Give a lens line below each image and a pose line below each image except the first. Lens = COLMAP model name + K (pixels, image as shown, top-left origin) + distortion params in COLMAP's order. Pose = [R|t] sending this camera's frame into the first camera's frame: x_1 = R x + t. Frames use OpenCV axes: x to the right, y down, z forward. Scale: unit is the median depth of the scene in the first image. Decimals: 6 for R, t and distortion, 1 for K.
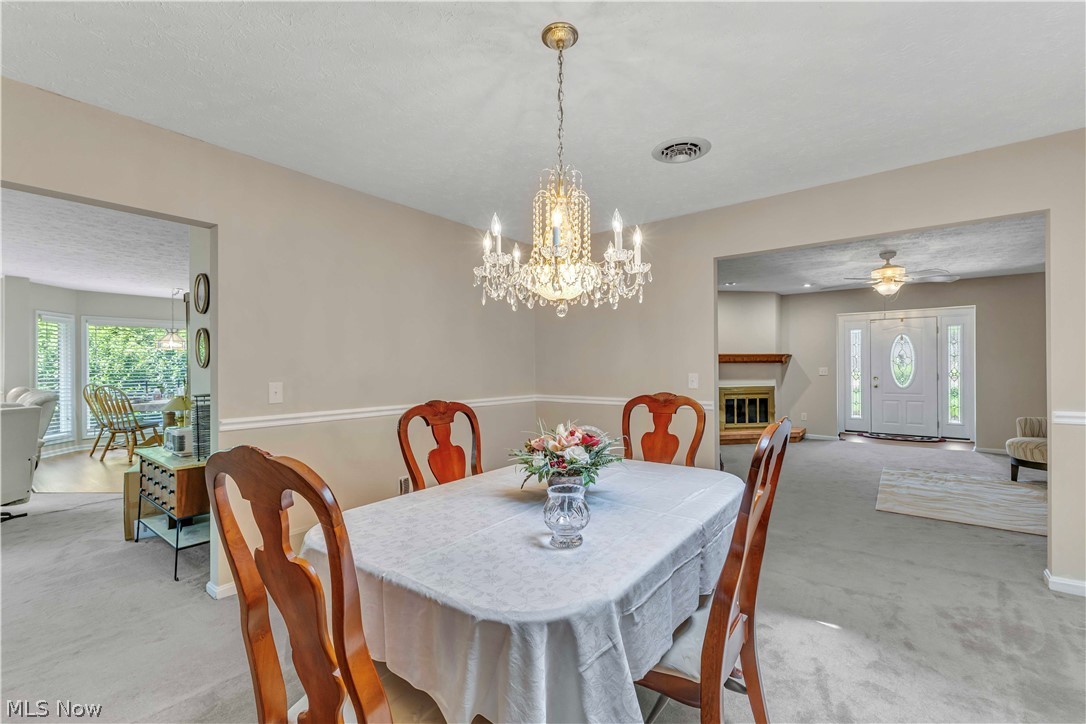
lens RADIAL K [[470.8, 0, 554.7], [0, 470.8, 368.5], [0, 0, 1]] dist [0.007260, 0.000072]
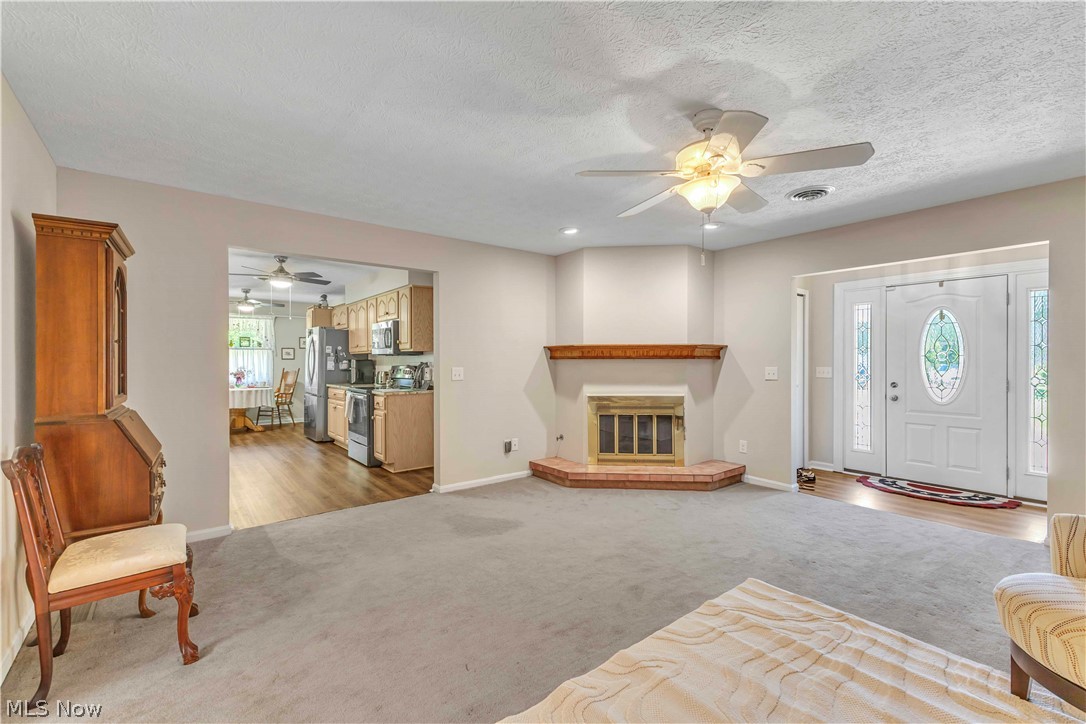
lens RADIAL K [[470.8, 0, 546.5], [0, 470.8, 360.7], [0, 0, 1]] dist [0.007260, 0.000072]
pose [[0.968898, 0.005252, -0.247403, 0.447659], [-0.005307, 0.999986, 0.000447, -0.008650], [0.247402, 0.000879, 0.968913, 0.355049]]
